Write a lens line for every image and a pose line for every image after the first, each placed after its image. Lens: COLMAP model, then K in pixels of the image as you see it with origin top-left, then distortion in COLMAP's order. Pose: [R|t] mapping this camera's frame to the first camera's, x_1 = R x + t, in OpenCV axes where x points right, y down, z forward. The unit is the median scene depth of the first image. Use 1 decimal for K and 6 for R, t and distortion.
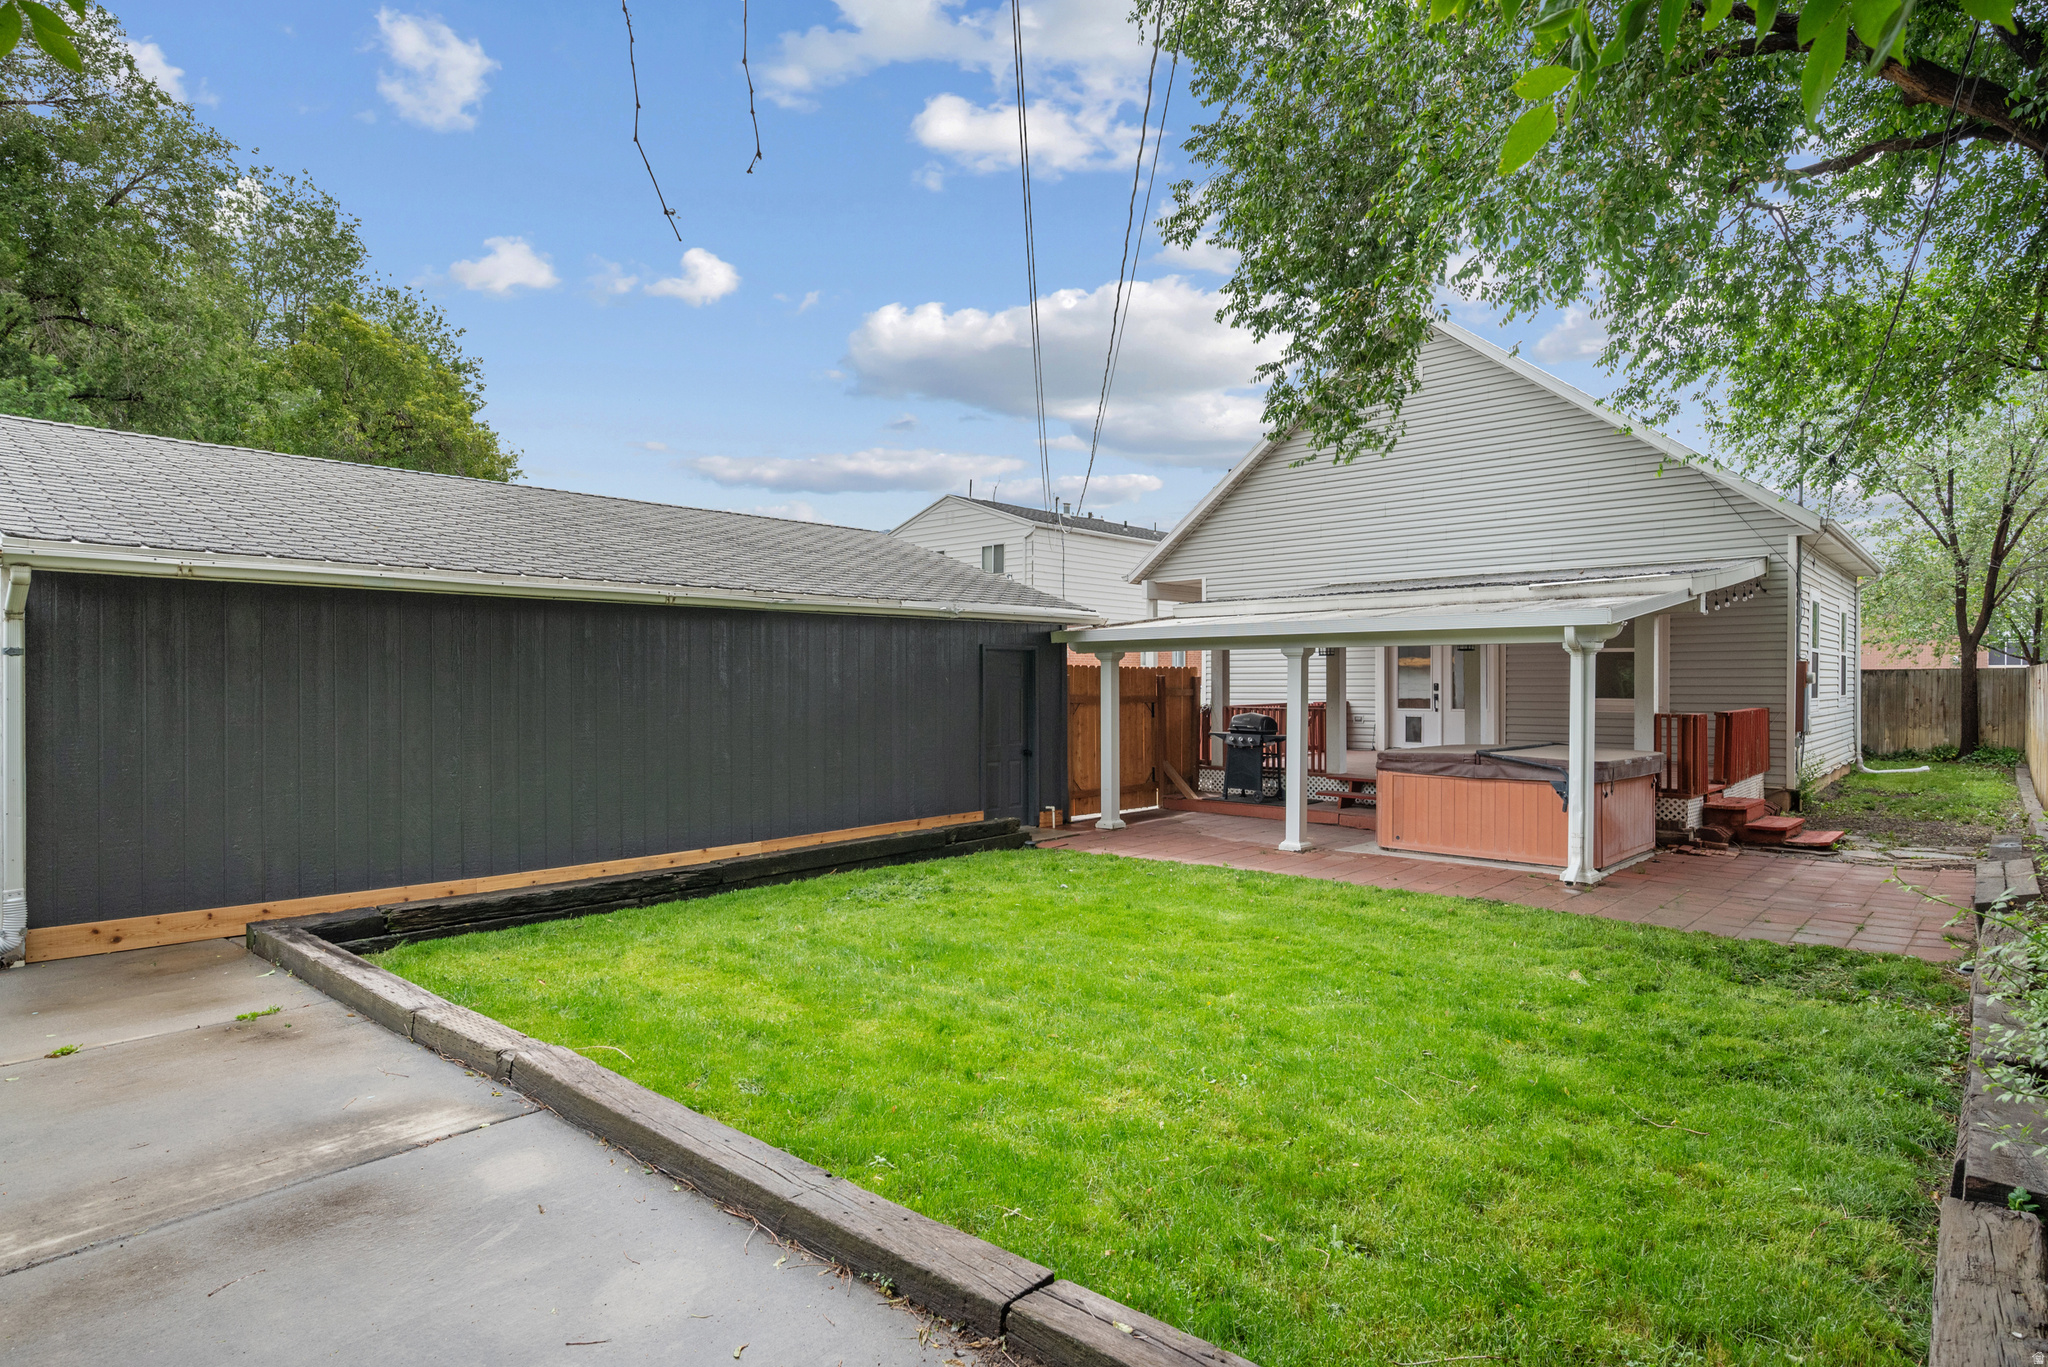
lens RADIAL K [[1114.0, 0, 1023.7], [0, 1114.0, 679.6], [0, 0, 1]] dist [0.002575, 0.000460]
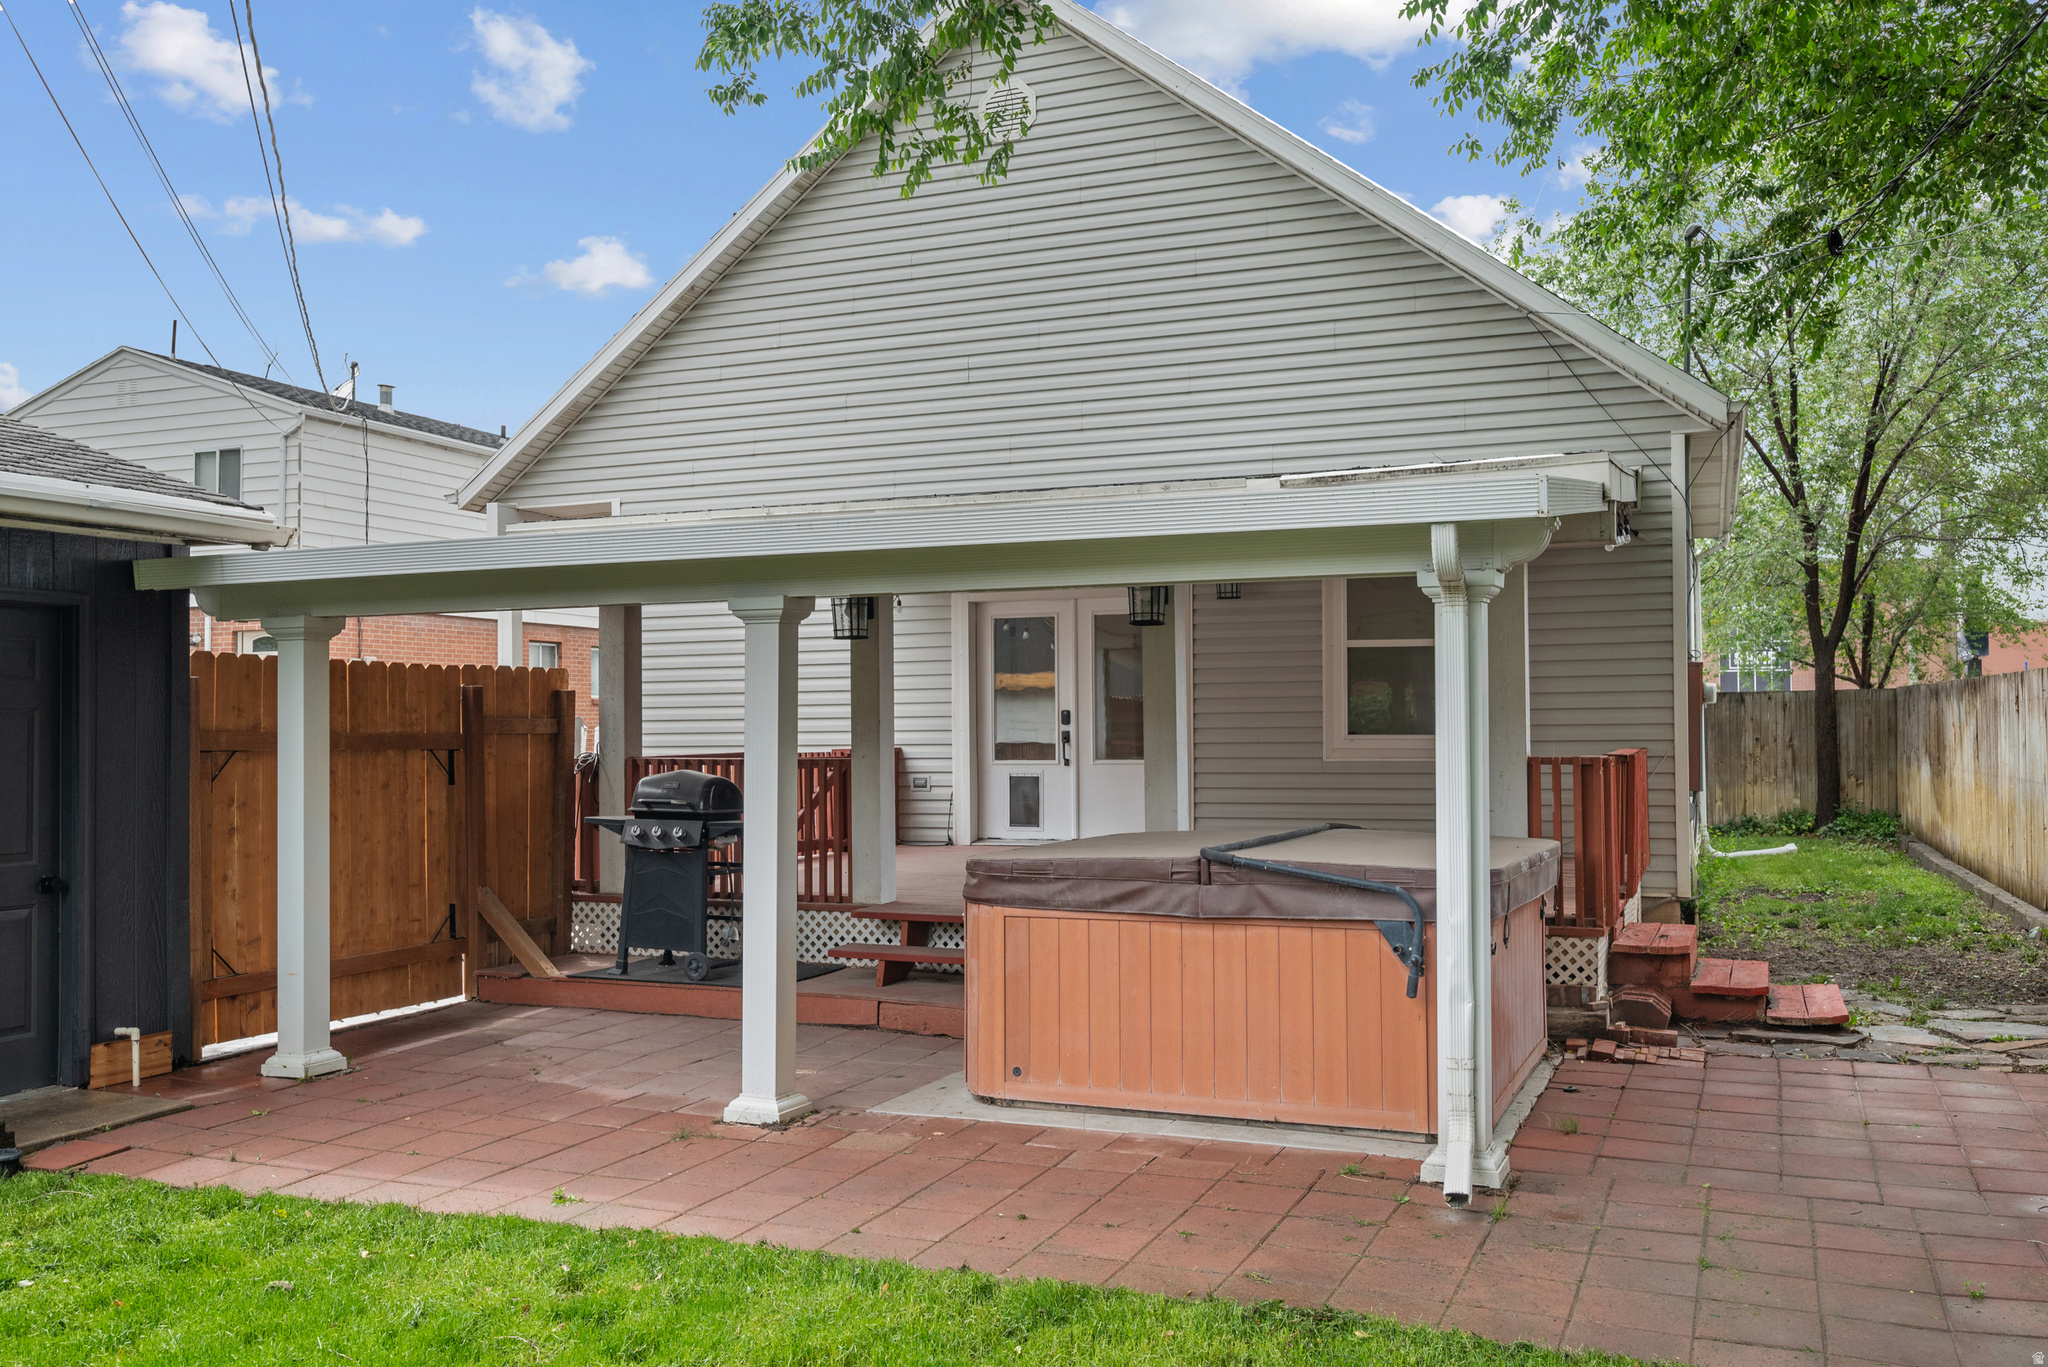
lens RADIAL K [[1716.2, 0, 1022.4], [0, 1716.2, 689.1], [0, 0, 1]] dist [-0.006193, 0.000955]
pose [[0.938523, 0.002684, 0.345206, 0.102271], [0.005849, 0.999703, -0.023677, 0.015538], [-0.345167, 0.024240, 0.938228, 0.343523]]
